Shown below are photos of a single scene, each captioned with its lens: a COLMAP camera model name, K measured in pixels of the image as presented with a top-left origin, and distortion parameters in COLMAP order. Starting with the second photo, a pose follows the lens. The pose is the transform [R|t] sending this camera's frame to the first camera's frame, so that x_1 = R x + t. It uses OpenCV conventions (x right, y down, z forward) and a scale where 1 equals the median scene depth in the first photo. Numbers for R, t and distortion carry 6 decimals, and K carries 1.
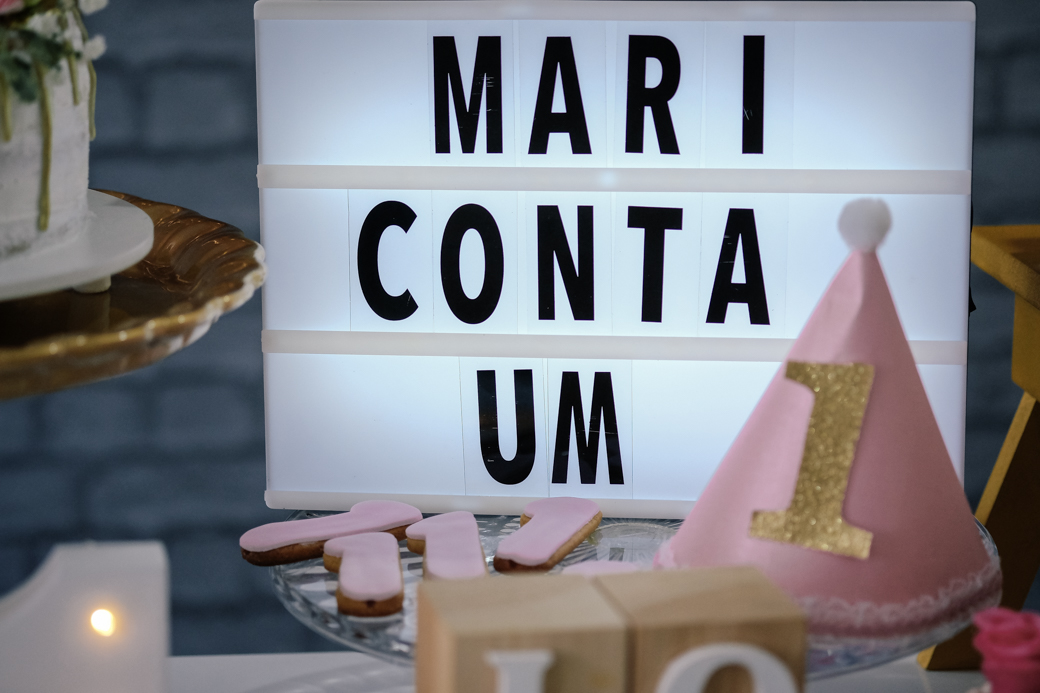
lens RADIAL K [[2907.2, 0, 520.0], [0, 2907.2, 346.5], [0, 0, 1]] dist [0.012855, -0.114558]
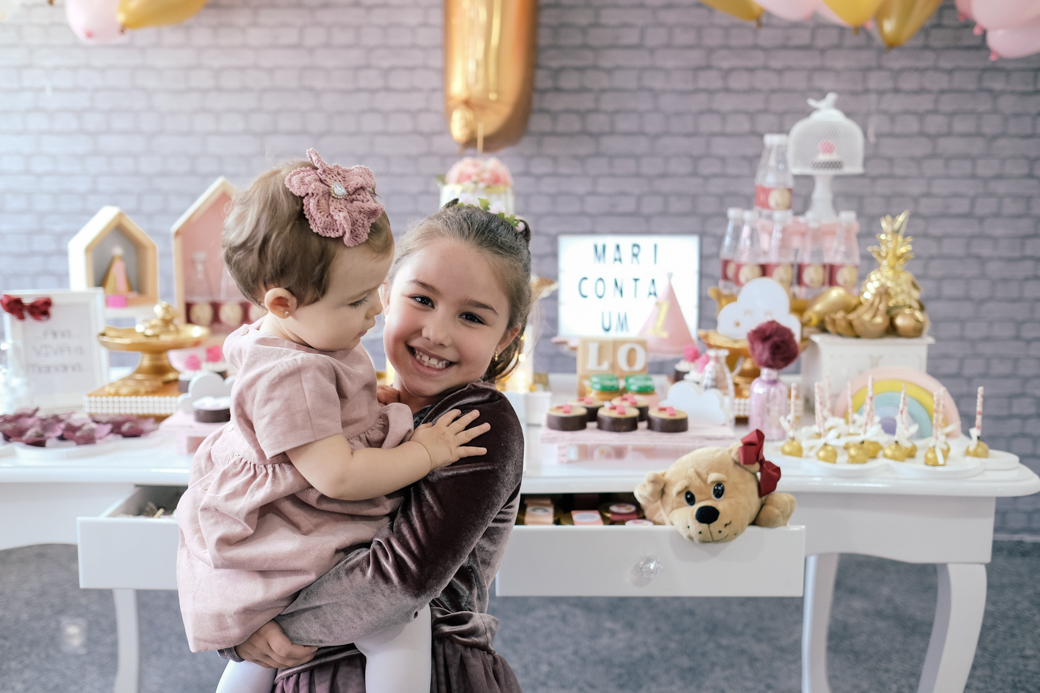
lens RADIAL K [[1045.4, 0, 523.0], [0, 1045.4, 352.9], [0, 0, 1]] dist [-0.016857, 0.016093]
pose [[0.981773, 0.025259, -0.188369, 0.205481], [-0.038695, 0.996935, -0.067992, 0.221860], [0.186074, 0.074042, 0.979742, -0.832645]]
